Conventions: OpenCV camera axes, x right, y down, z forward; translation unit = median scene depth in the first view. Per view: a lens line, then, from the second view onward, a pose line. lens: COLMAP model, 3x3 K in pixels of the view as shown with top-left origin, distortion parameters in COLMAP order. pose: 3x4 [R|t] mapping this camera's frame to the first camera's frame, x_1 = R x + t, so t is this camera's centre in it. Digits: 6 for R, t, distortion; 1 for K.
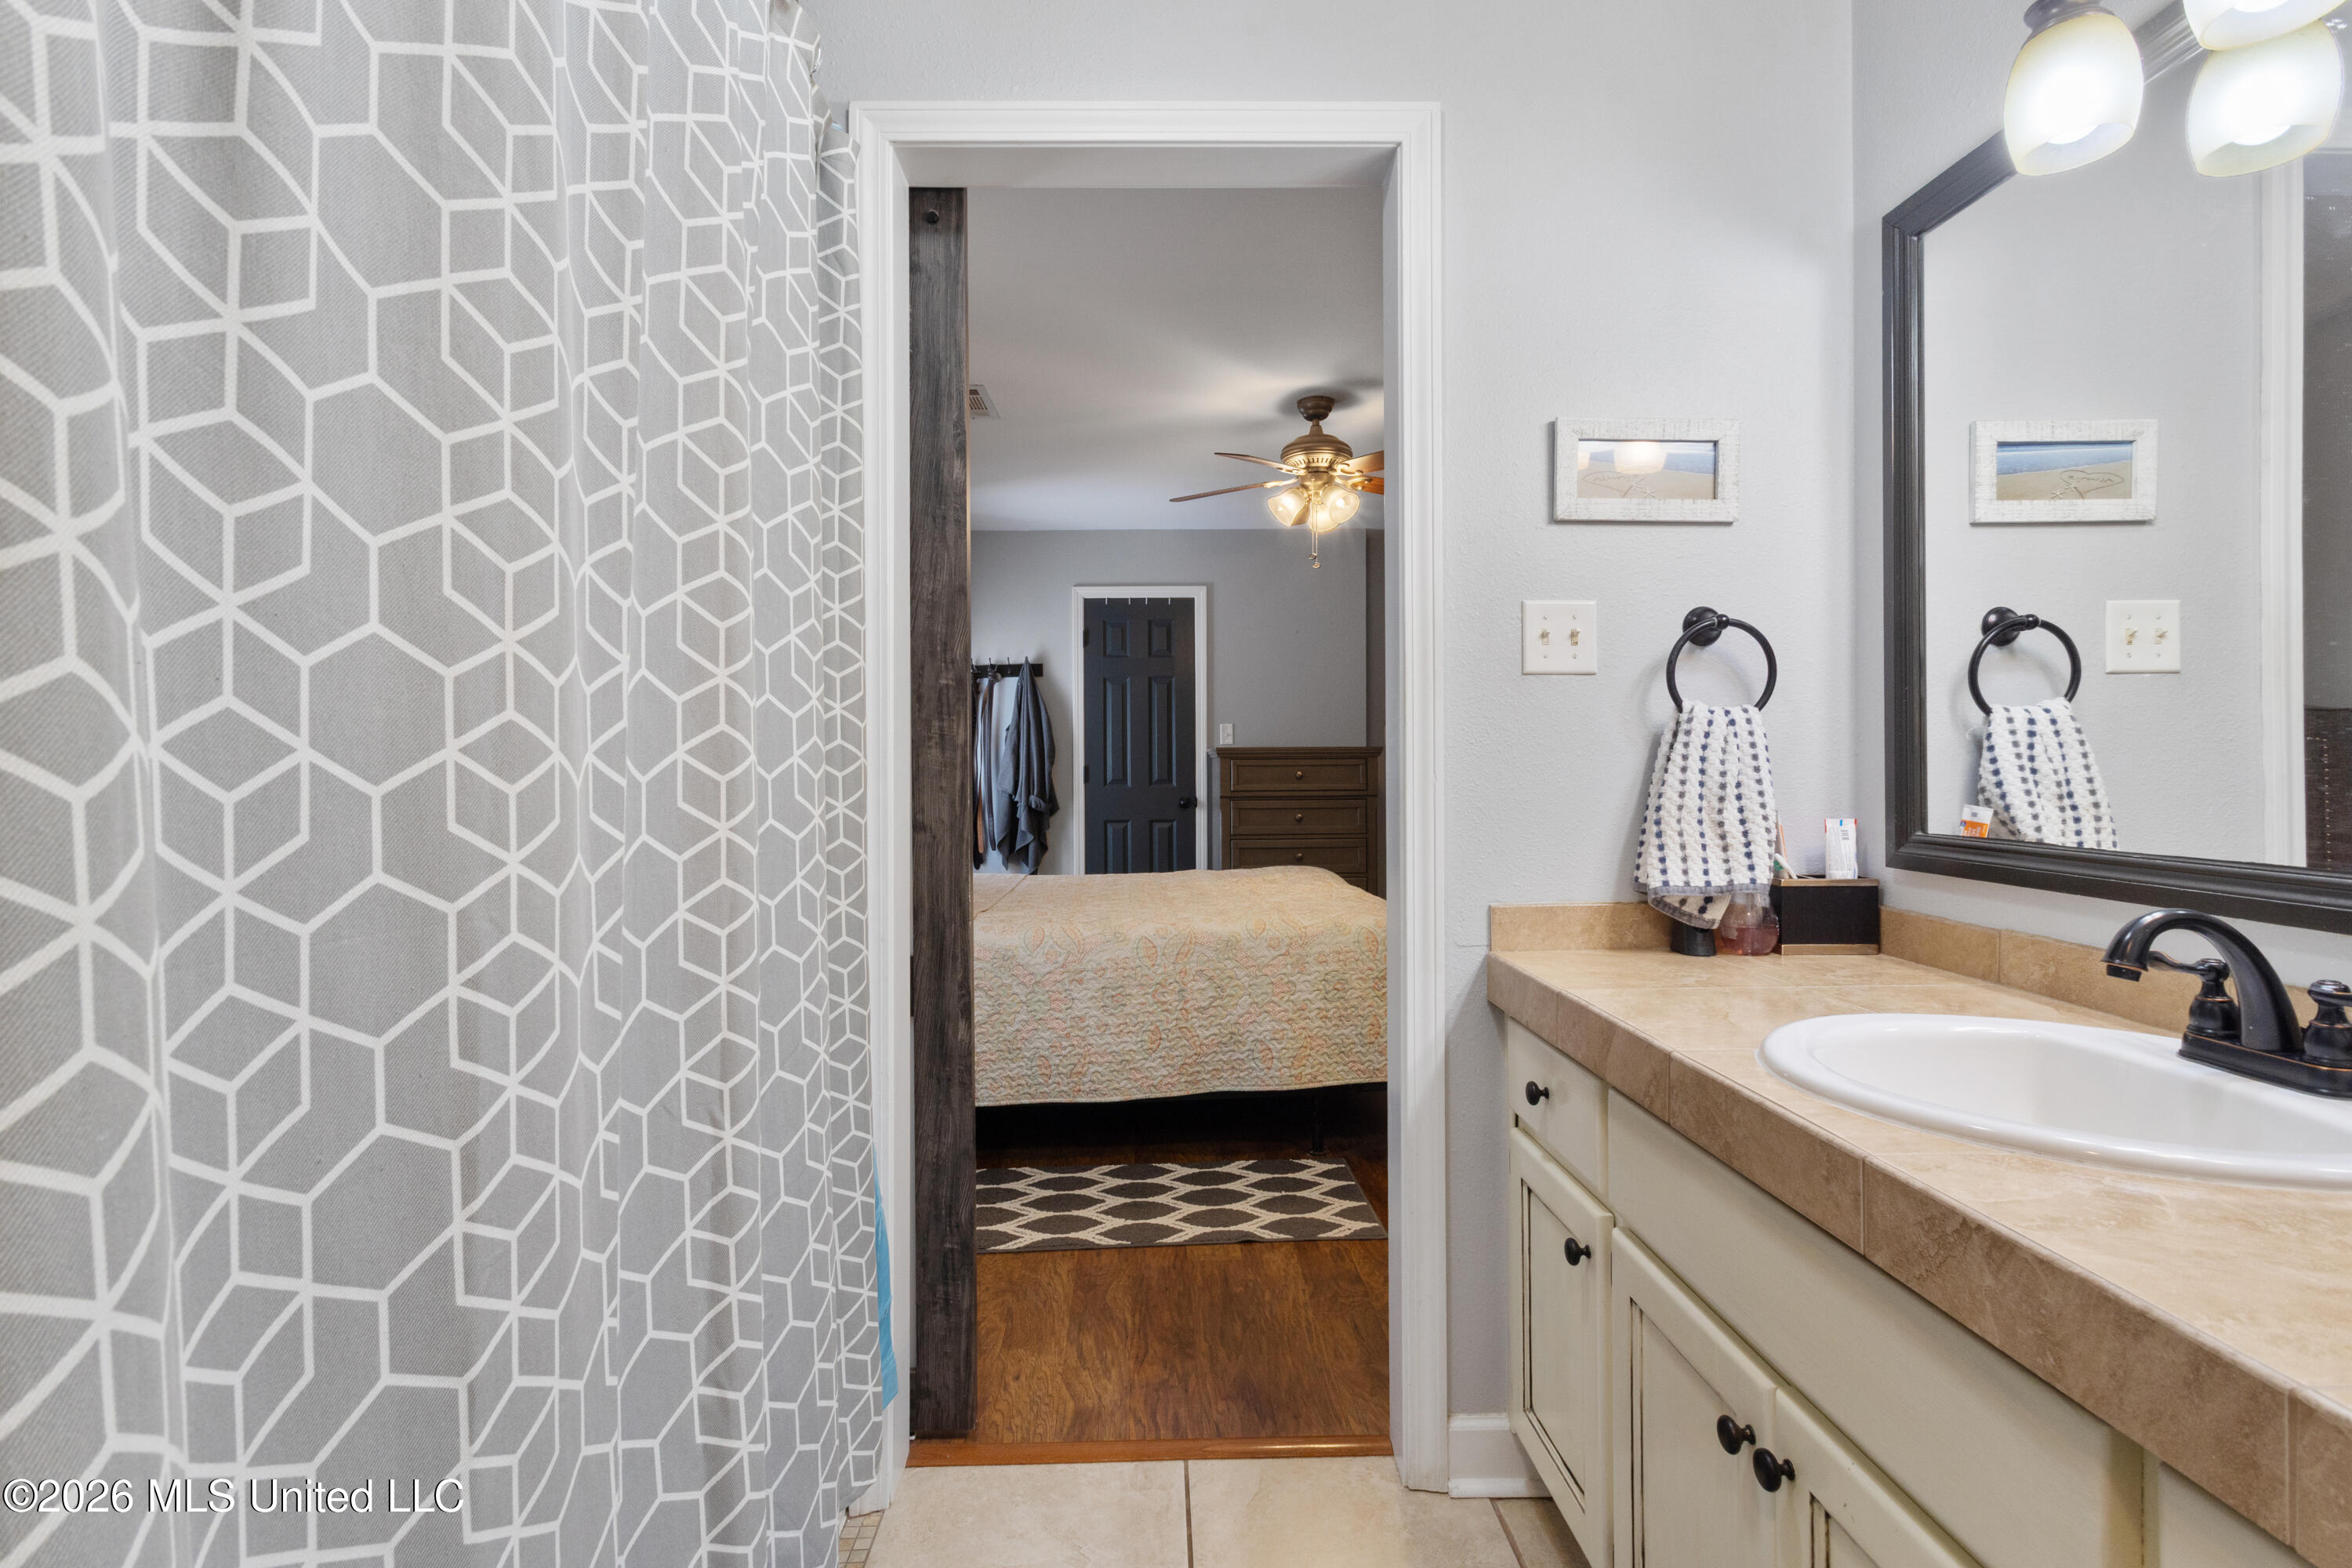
lens RADIAL K [[1113.6, 0, 1157.1], [0, 1113.6, 767.4], [0, 0, 1]] dist [0.000634, 0.001168]
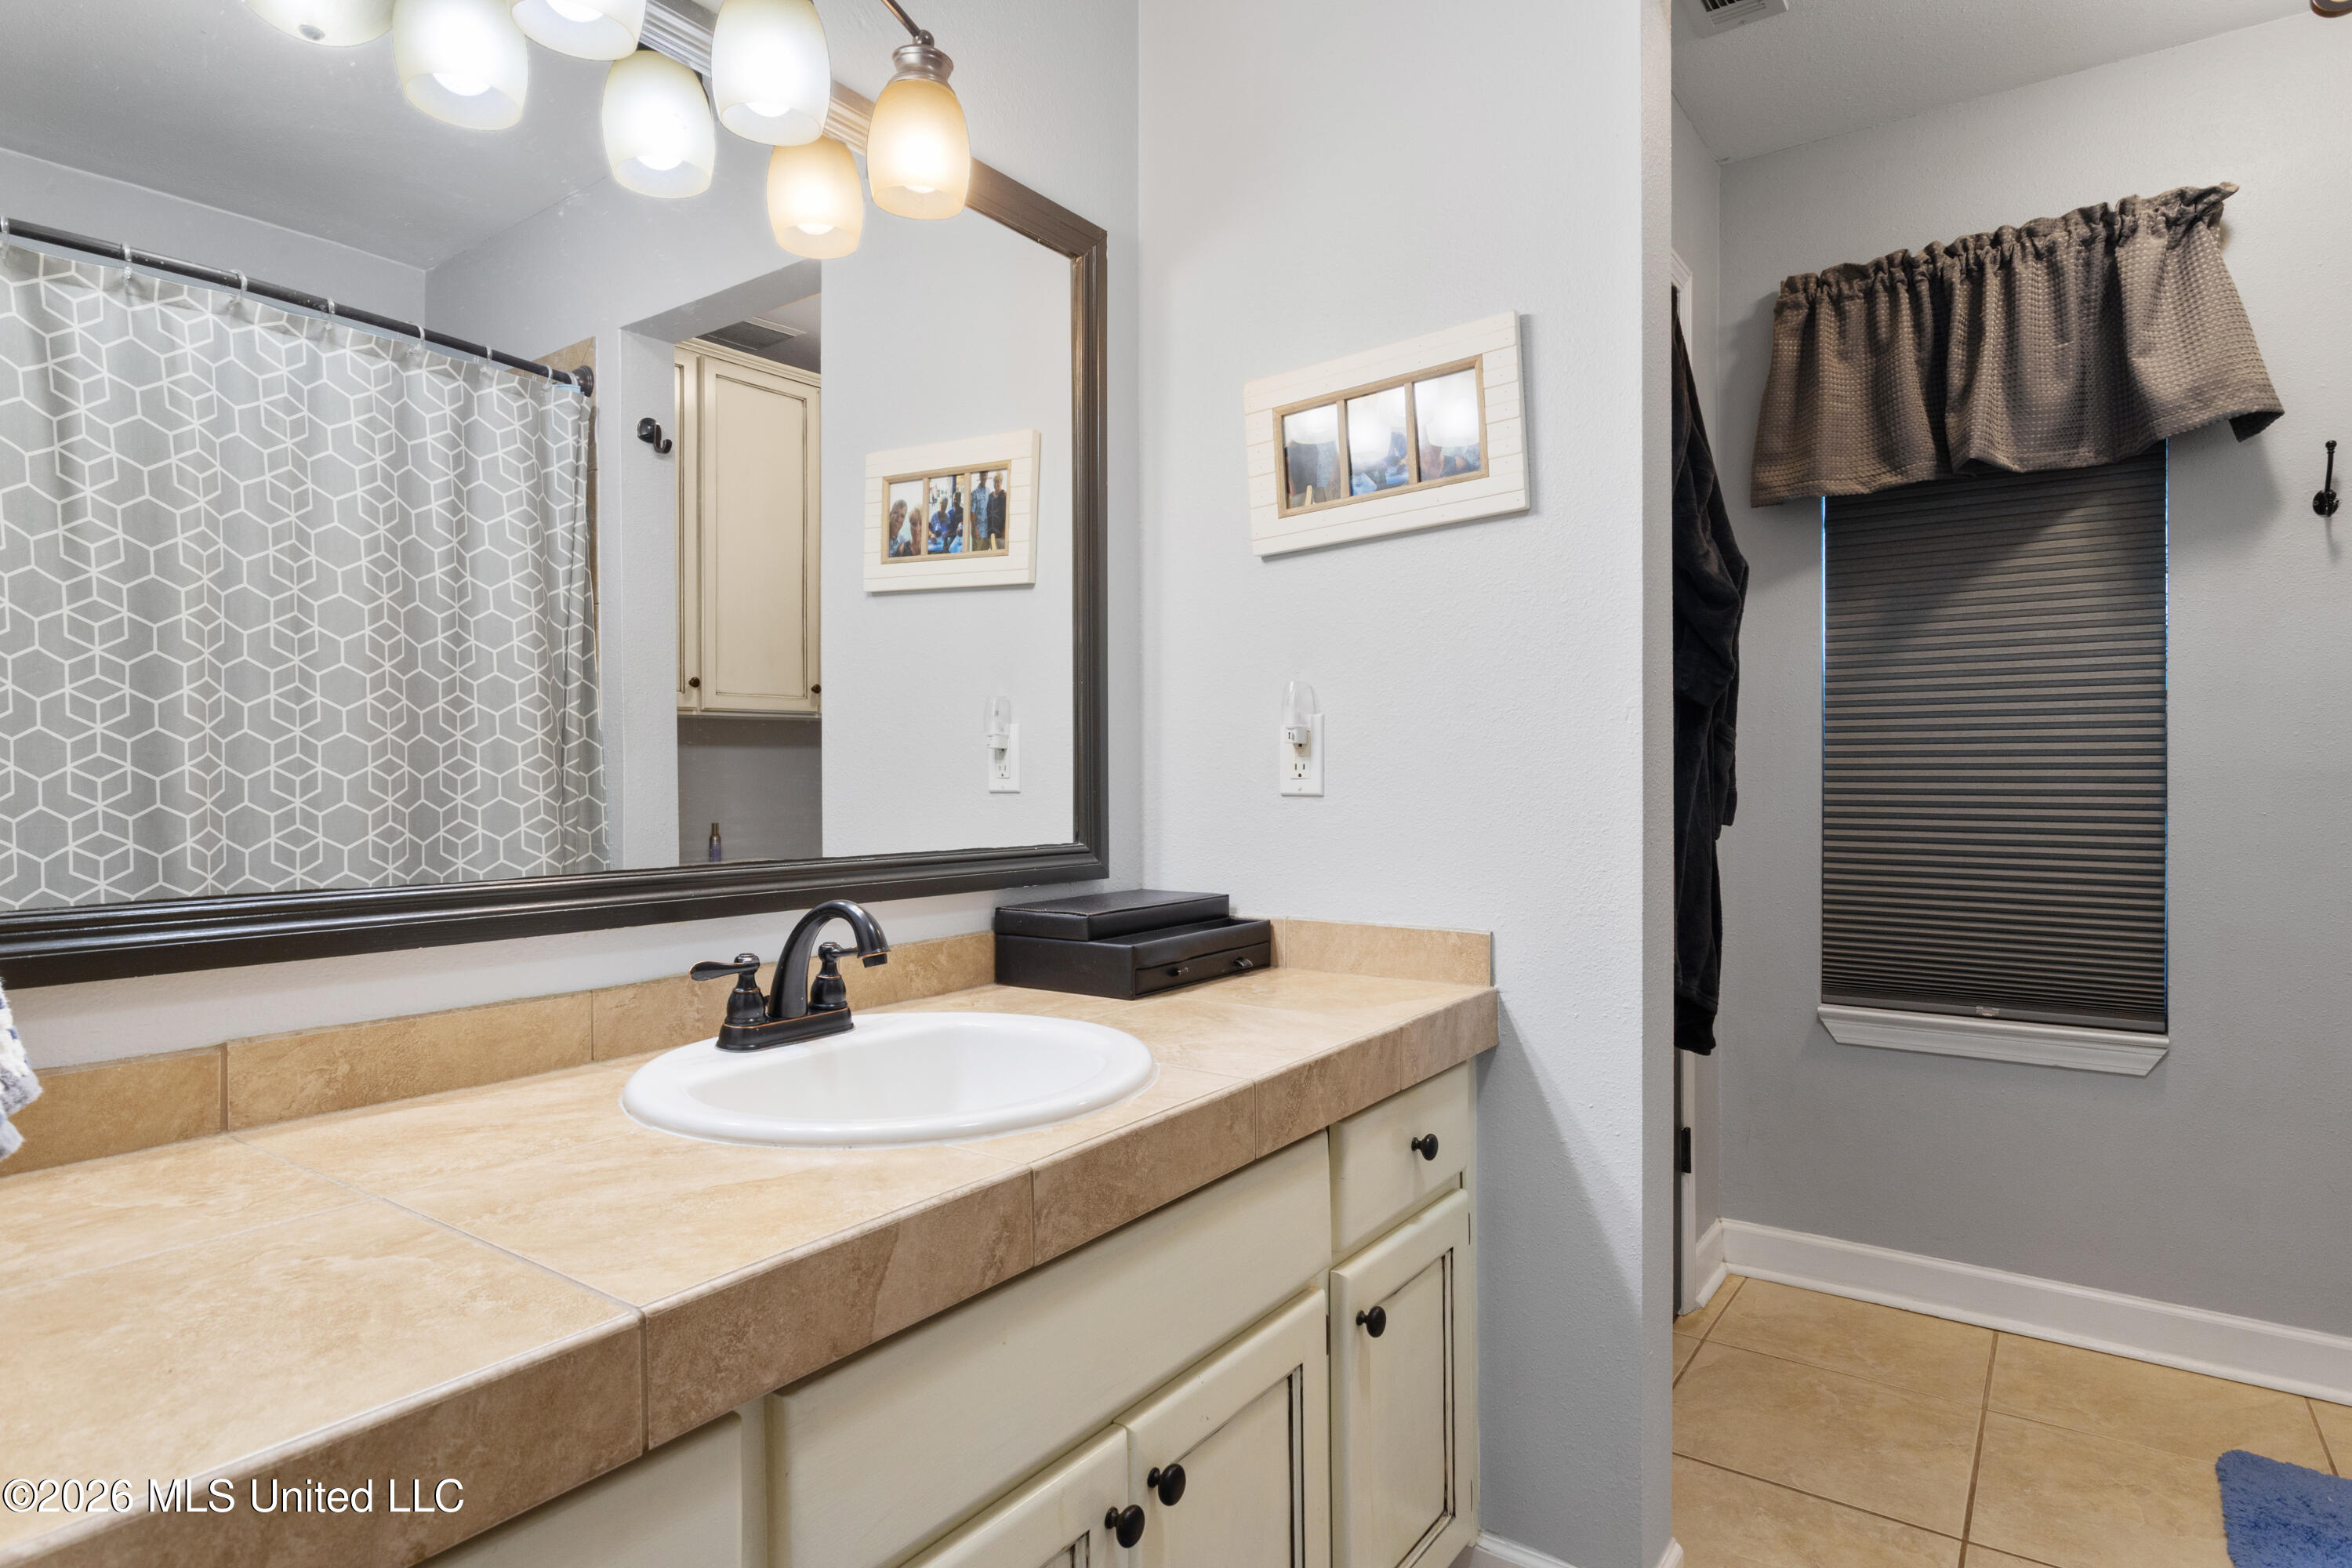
lens RADIAL K [[1276.7, 0, 1158.5], [0, 1276.7, 764.3], [0, 0, 1]] dist [0.006371, -0.000642]
pose [[-0.803425, 0.005872, 0.595377, -0.119258], [0.005939, 0.999981, -0.001848, -0.005998], [-0.595377, 0.002051, -0.803444, 1.879833]]
